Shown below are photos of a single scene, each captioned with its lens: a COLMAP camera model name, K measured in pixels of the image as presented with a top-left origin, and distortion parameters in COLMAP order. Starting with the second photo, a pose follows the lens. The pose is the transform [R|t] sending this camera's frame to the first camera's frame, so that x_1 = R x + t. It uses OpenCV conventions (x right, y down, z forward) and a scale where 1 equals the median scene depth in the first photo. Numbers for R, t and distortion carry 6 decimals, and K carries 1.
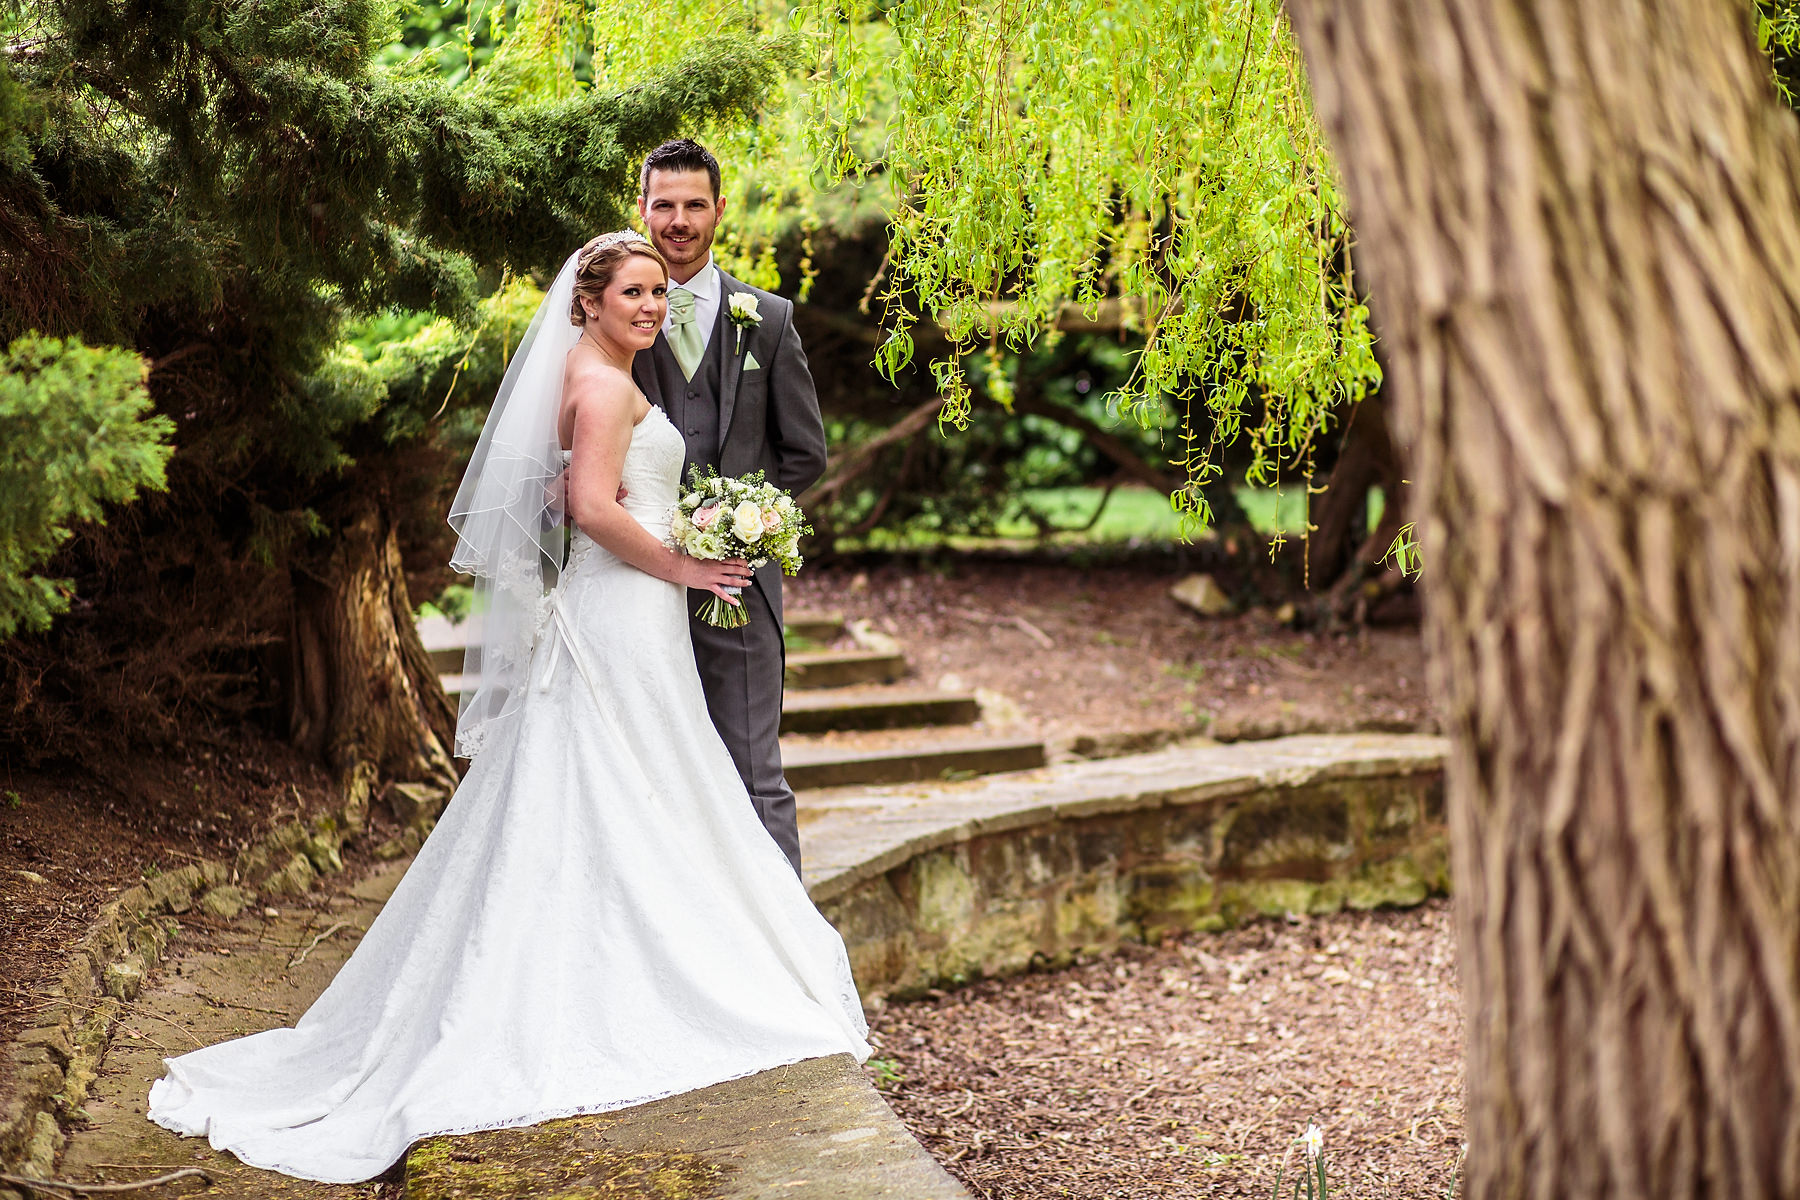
lens RADIAL K [[4352.0, 0, 901.2], [0, 4352.0, 594.6], [0, 0, 1]] dist [-0.028381, 0.000000]
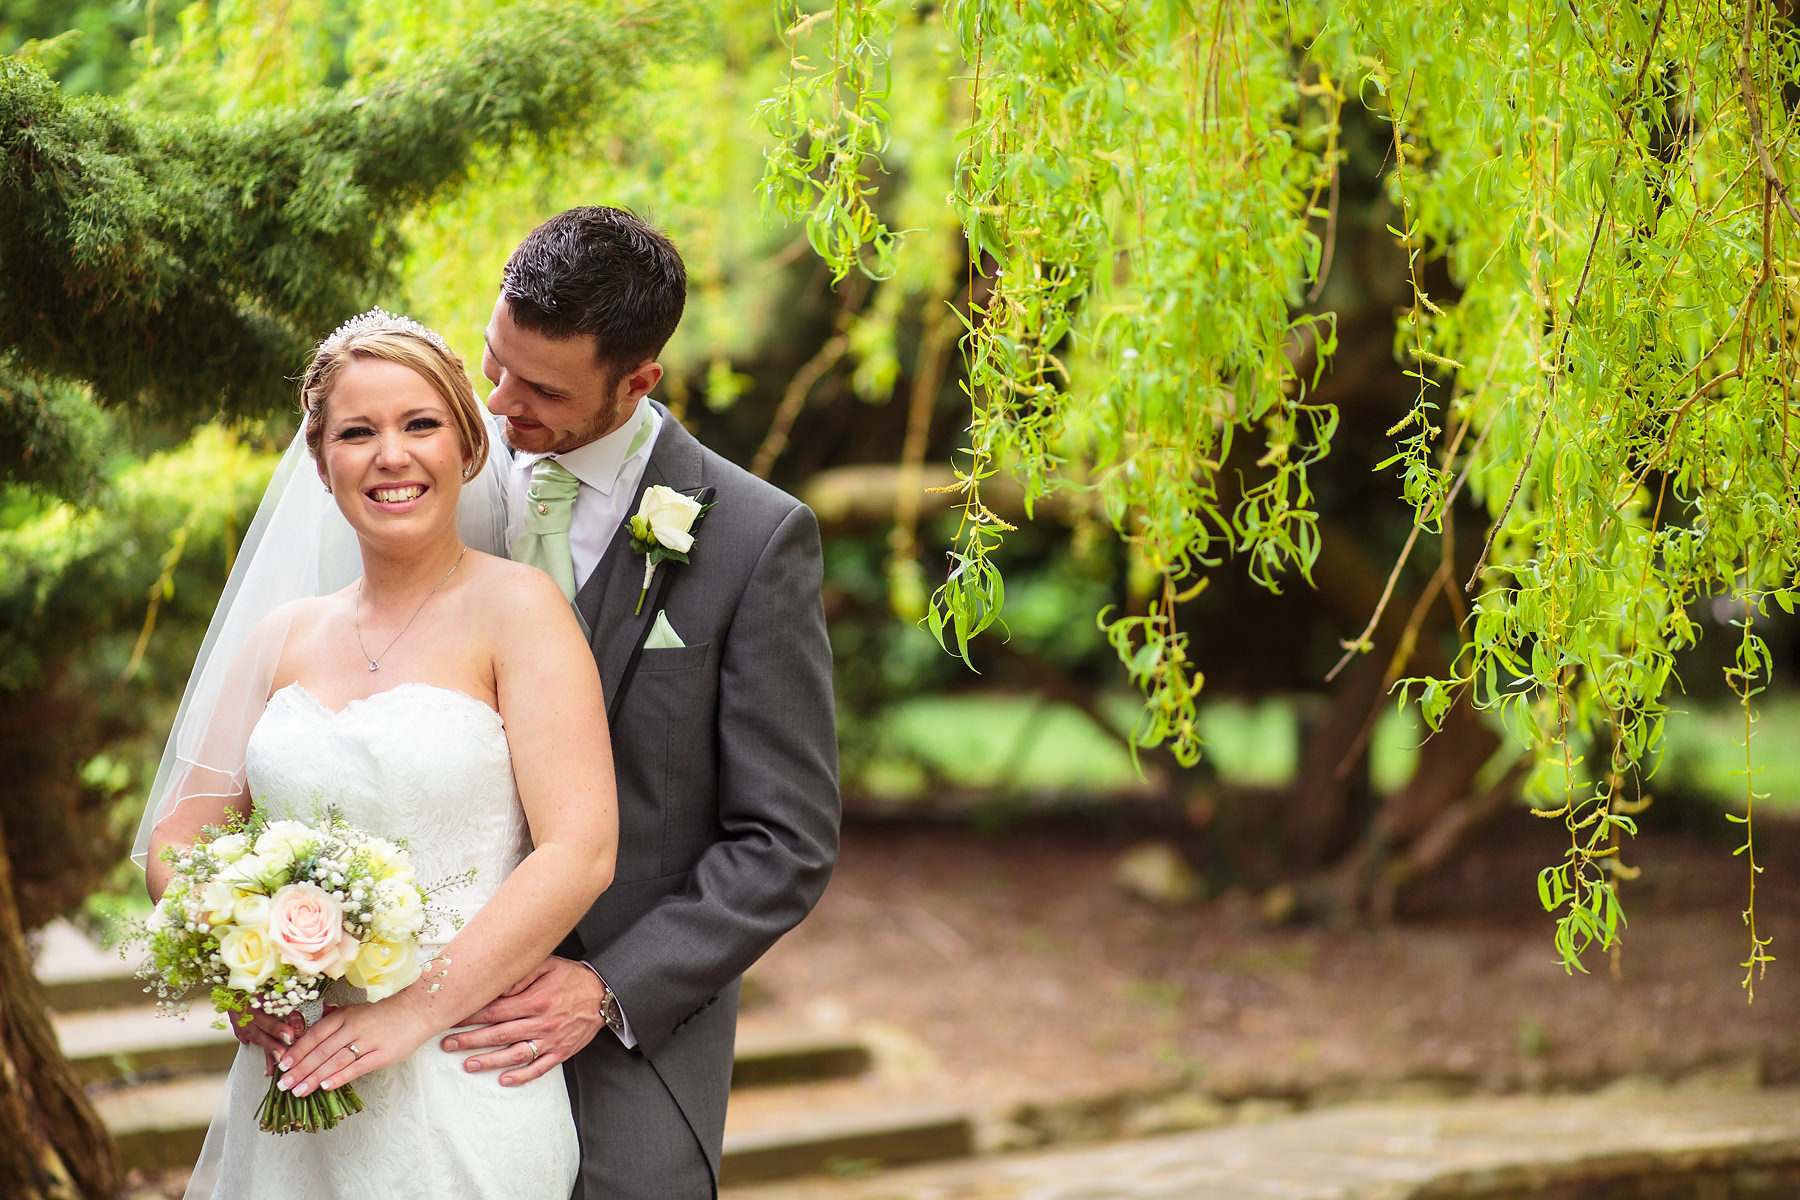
lens RADIAL K [[4352.0, 0, 894.8], [0, 4352.0, 604.7], [0, 0, 1]] dist [-0.028381, 0.000000]
pose [[0.998269, 0.007185, 0.058377, -0.027755], [-0.005146, 0.999374, -0.035010, -0.030617], [-0.058592, 0.034649, 0.997681, 0.432035]]
